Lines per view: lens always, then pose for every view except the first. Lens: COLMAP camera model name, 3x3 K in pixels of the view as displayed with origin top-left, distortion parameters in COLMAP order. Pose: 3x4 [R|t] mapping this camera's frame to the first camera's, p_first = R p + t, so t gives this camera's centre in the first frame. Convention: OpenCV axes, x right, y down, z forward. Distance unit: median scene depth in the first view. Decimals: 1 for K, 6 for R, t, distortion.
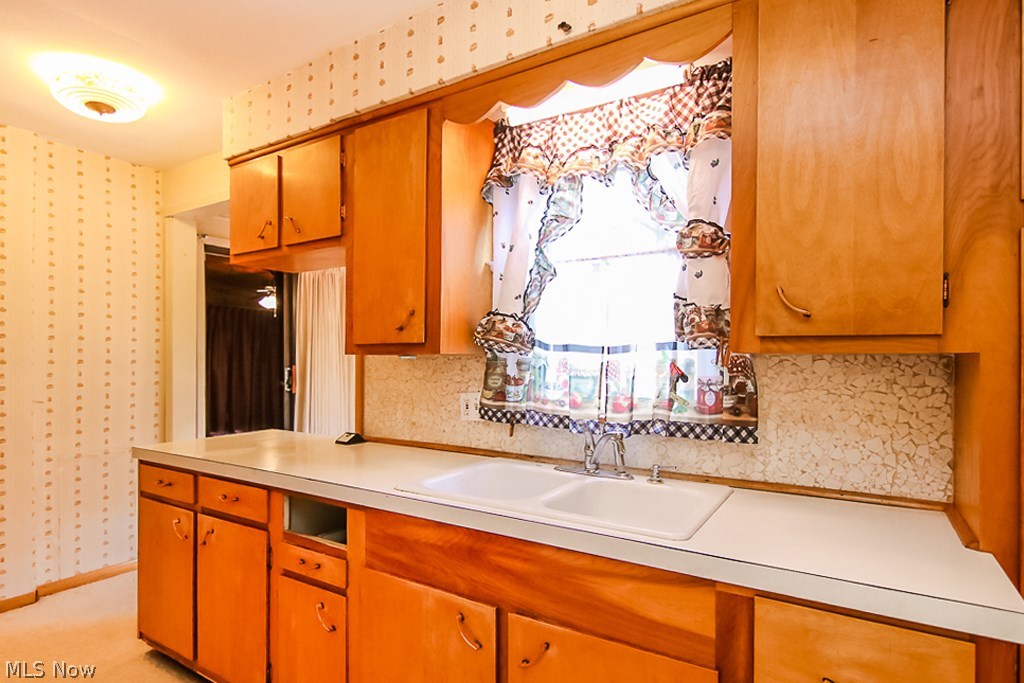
lens RADIAL K [[549.6, 0, 504.8], [0, 549.6, 357.1], [0, 0, 1]] dist [0.023391, -0.000998]
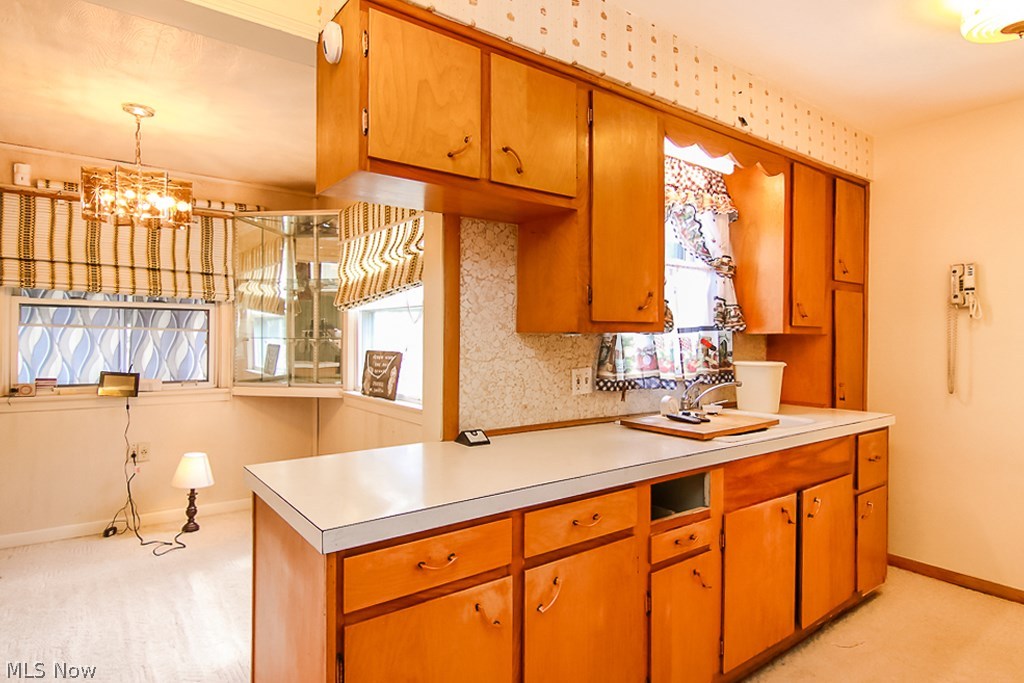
lens RADIAL K [[564.5, 0, 514.0], [0, 564.5, 339.1], [0, 0, 1]] dist [0.014288, 0.001692]
pose [[0.344219, -0.007001, 0.938863, -1.215330], [-0.004684, 0.999947, 0.009174, -0.000971], [-0.938878, -0.007556, 0.344168, 0.797771]]
